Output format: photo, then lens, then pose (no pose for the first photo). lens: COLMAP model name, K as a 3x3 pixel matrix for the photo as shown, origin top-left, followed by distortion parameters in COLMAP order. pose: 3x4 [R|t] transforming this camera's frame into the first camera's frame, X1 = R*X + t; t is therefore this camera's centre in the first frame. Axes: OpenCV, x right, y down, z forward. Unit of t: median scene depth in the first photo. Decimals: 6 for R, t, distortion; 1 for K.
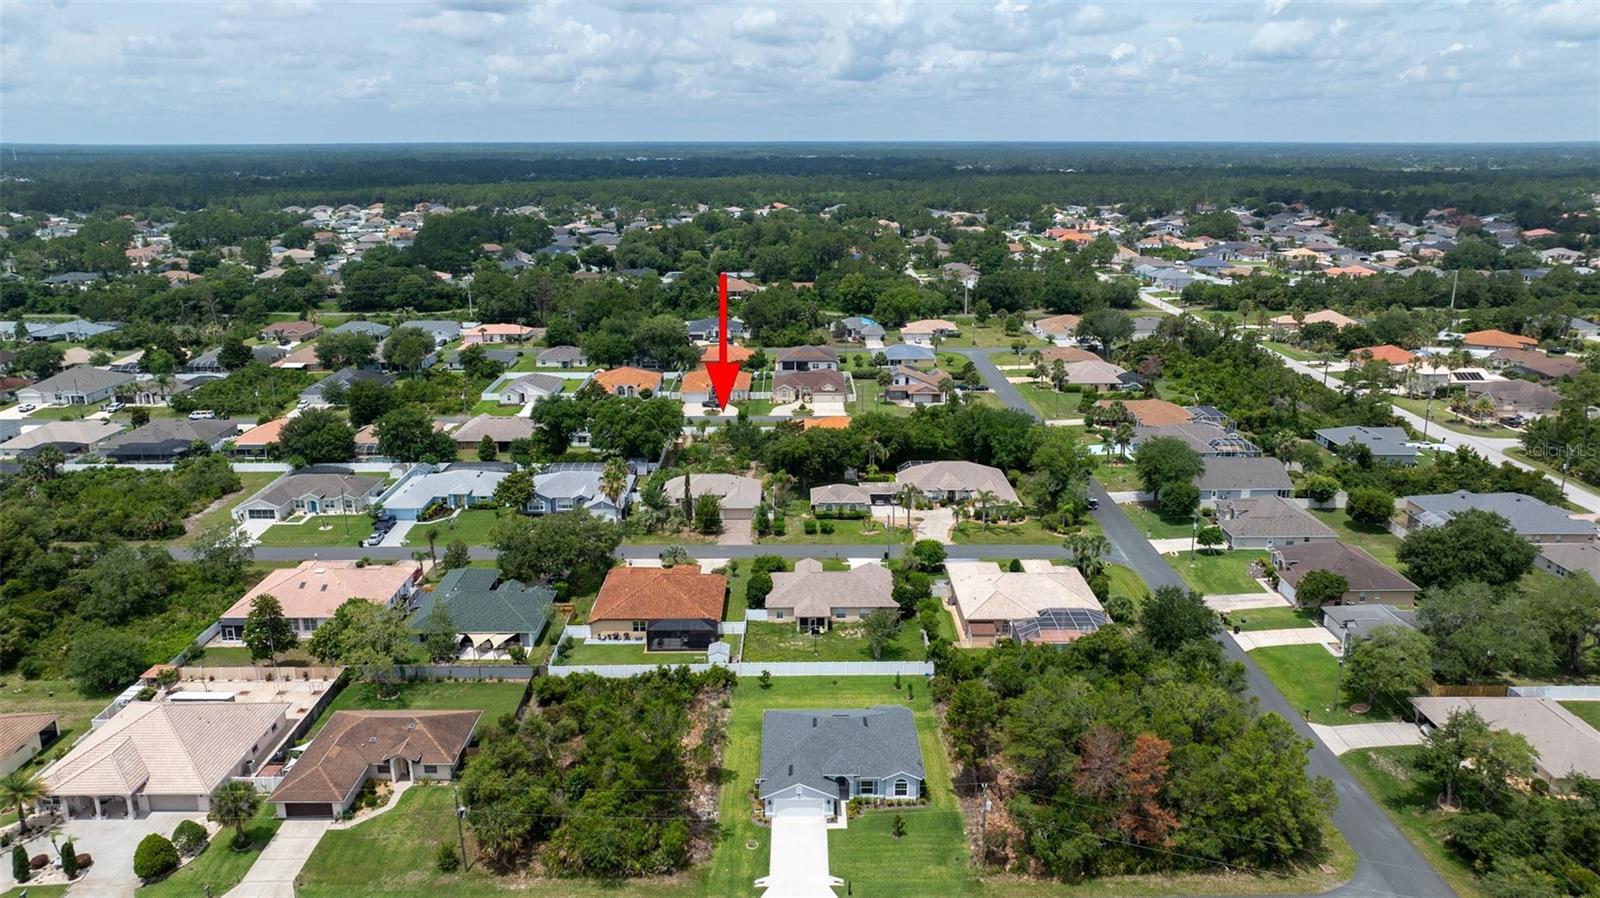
lens RADIAL K [[1152.2, 0, 800.0], [0, 1152.2, 449.0], [0, 0, 1]] dist [-0.037996, 0.031034]
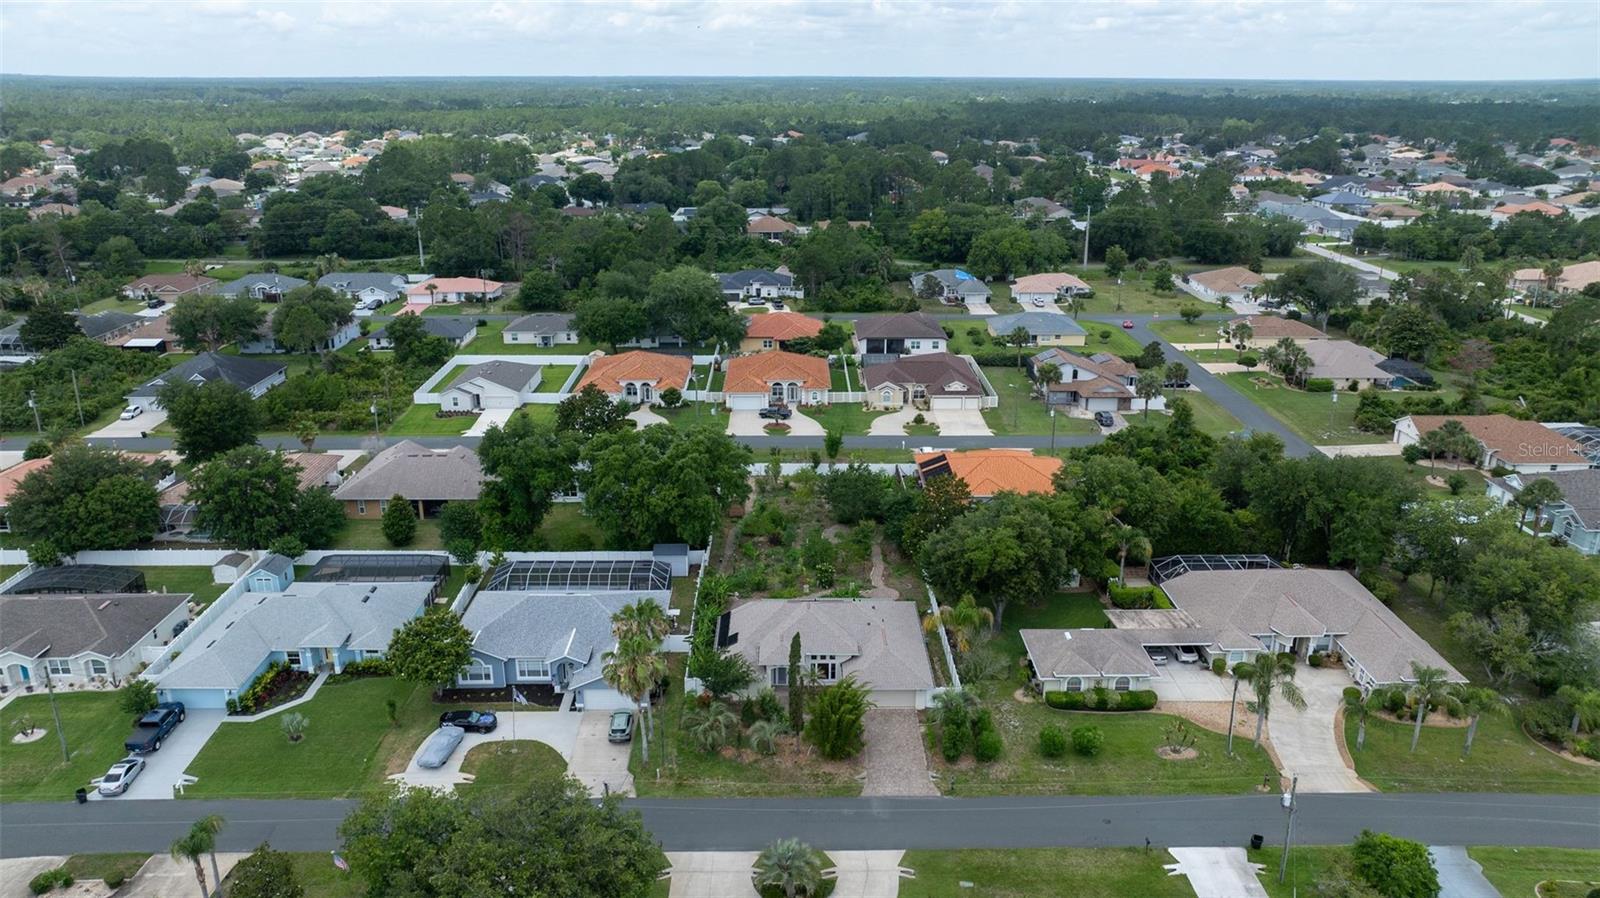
lens RADIAL K [[1152.2, 0, 800.0], [0, 1152.2, 449.0], [0, 0, 1]] dist [-0.037996, 0.031034]
pose [[0.999980, 0.001960, 0.005986, -0.051414], [-0.002264, 0.998681, 0.051287, -0.040121], [-0.005878, -0.051300, 0.998666, 0.282124]]
